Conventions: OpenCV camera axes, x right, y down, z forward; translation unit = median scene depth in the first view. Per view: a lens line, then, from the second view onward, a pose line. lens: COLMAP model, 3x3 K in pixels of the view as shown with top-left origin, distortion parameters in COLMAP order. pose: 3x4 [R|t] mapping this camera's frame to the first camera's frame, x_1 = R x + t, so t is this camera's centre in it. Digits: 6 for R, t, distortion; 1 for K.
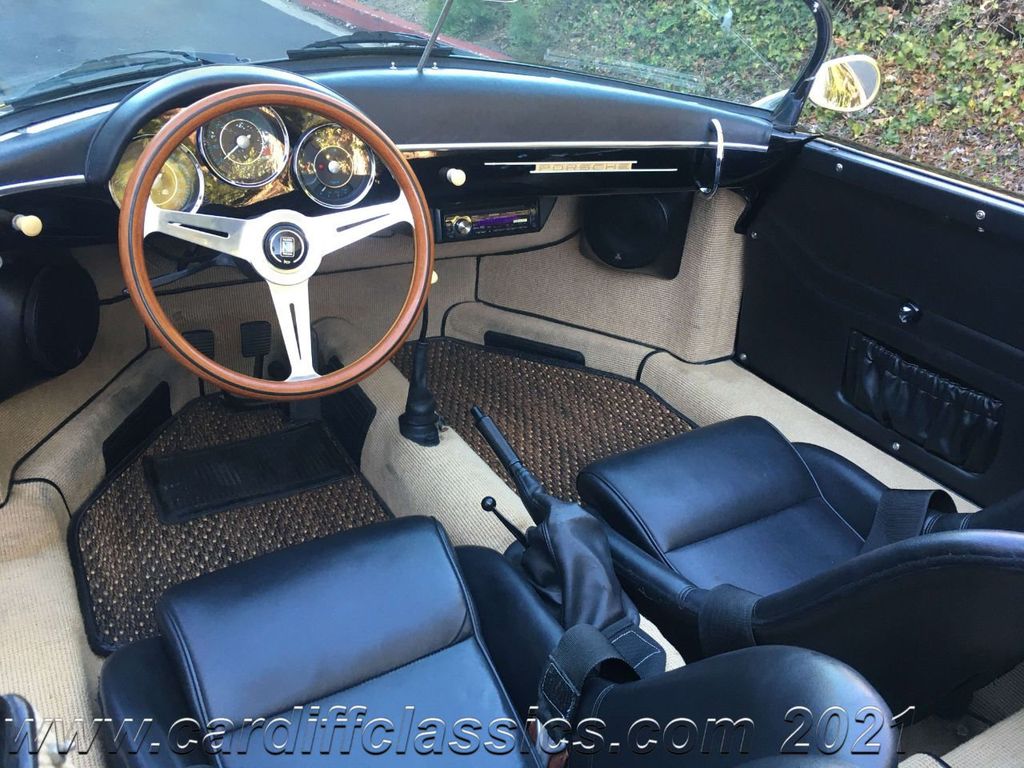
lens RADIAL K [[881.8, 0, 514.0], [0, 881.8, 381.3], [0, 0, 1]] dist [0.077330, -0.116252]
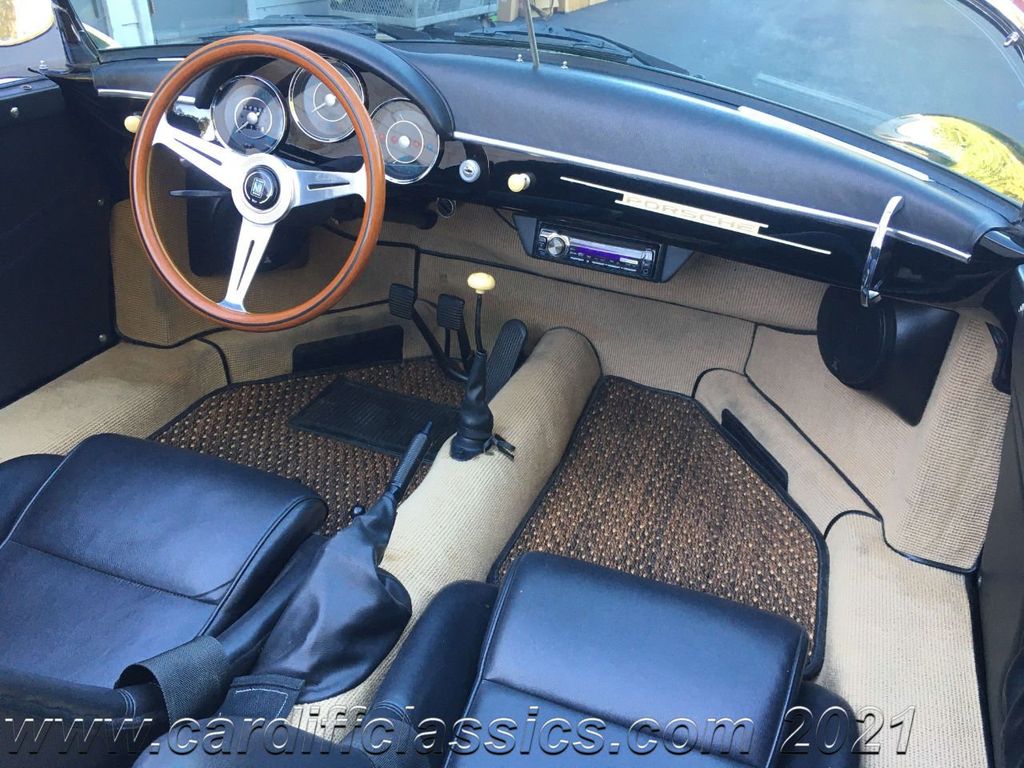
lens RADIAL K [[881.8, 0, 516.8], [0, 881.8, 379.4], [0, 0, 1]] dist [0.077330, -0.116252]
pose [[0.641807, 0.346723, -0.684008, 0.557664], [-0.387538, 0.916320, 0.100853, -0.123286], [0.661738, 0.200351, 0.722469, 0.348166]]
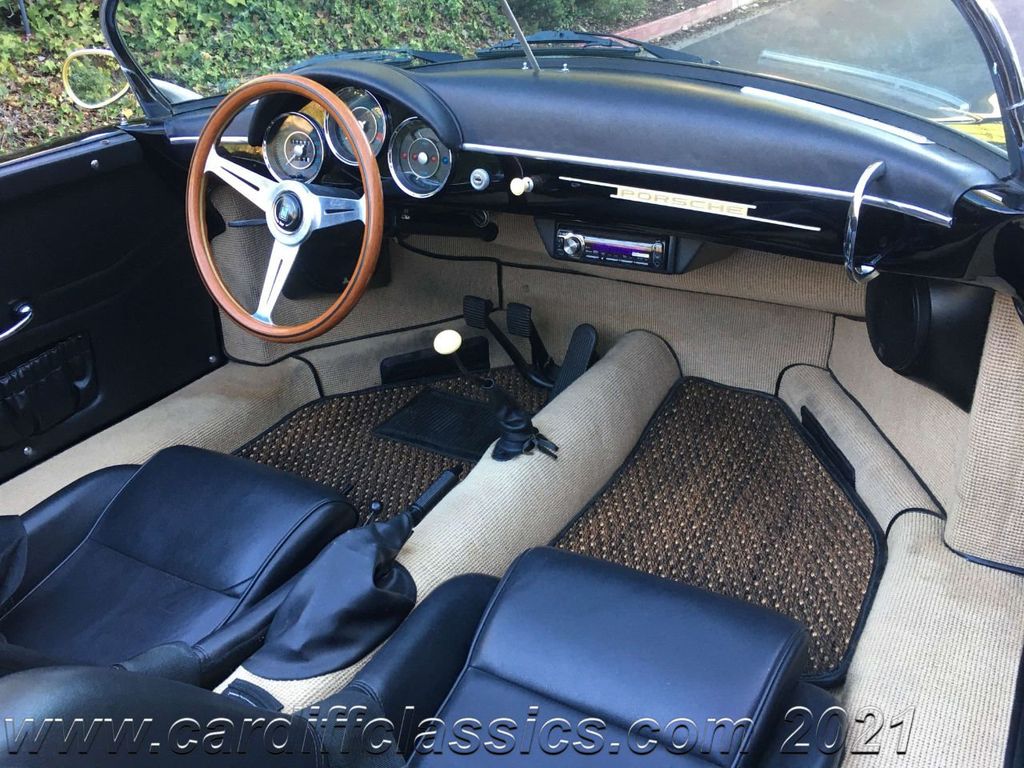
lens RADIAL K [[881.8, 0, 516.4], [0, 881.8, 376.6], [0, 0, 1]] dist [0.077330, -0.116252]
pose [[0.473655, 0.306605, -0.825617, 0.682202], [-0.322457, 0.932725, 0.161388, -0.173079], [0.819556, 0.189784, 0.540657, 0.479087]]
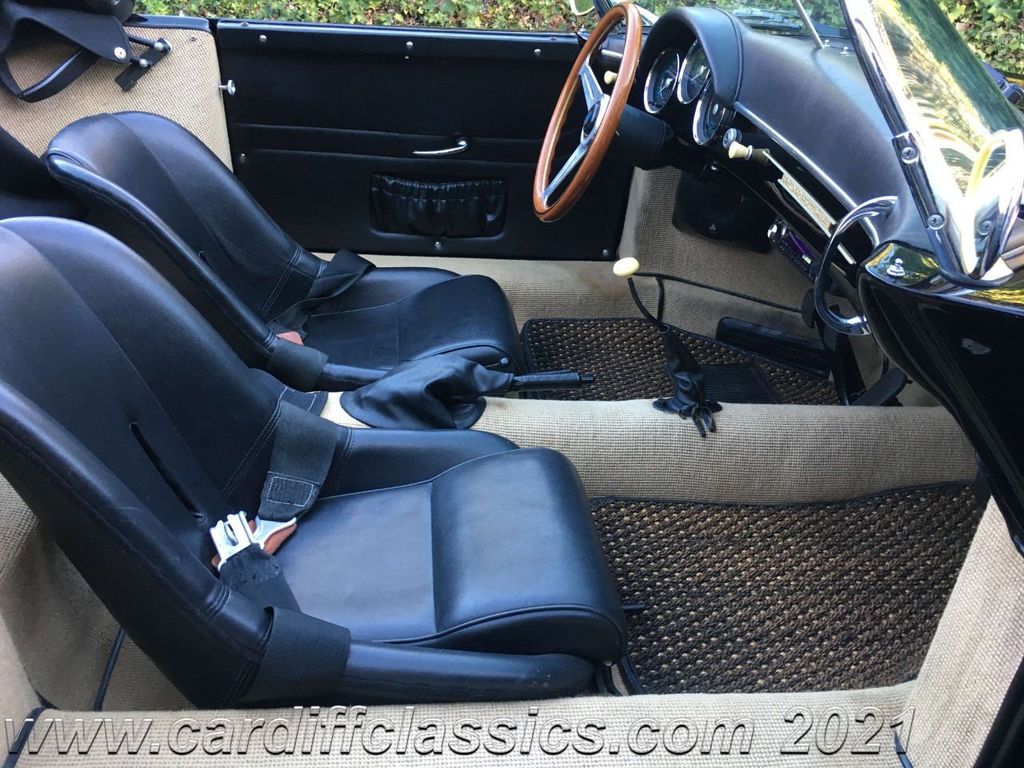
lens RADIAL K [[881.8, 0, 505.3], [0, 881.8, 385.1], [0, 0, 1]] dist [0.077330, -0.116252]
pose [[-0.411599, 0.342141, -0.844705, 0.819478], [-0.503656, 0.687067, 0.523707, -0.384451], [0.759550, 0.640998, -0.110475, 0.965824]]
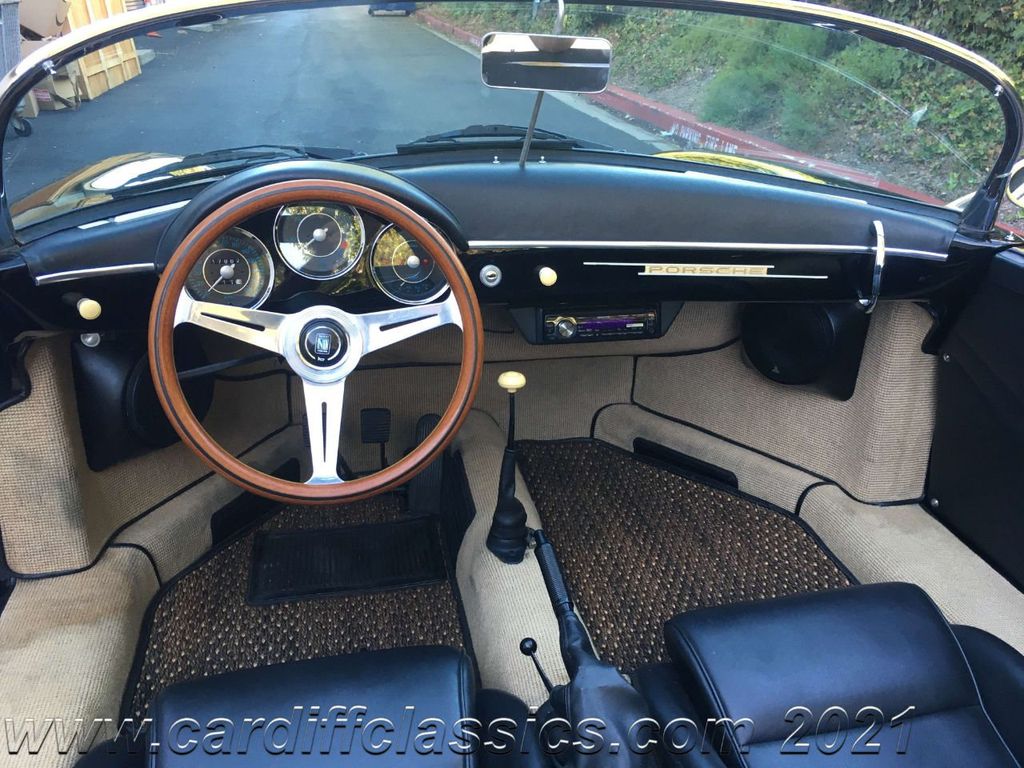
lens RADIAL K [[881.8, 0, 511.9], [0, 881.8, 379.4], [0, 0, 1]] dist [0.077330, -0.116252]
pose [[0.946733, 0.079469, -0.312060, 0.175474], [-0.107792, 0.991374, -0.074557, -0.046721], [0.303443, 0.104223, 0.947132, 0.116410]]
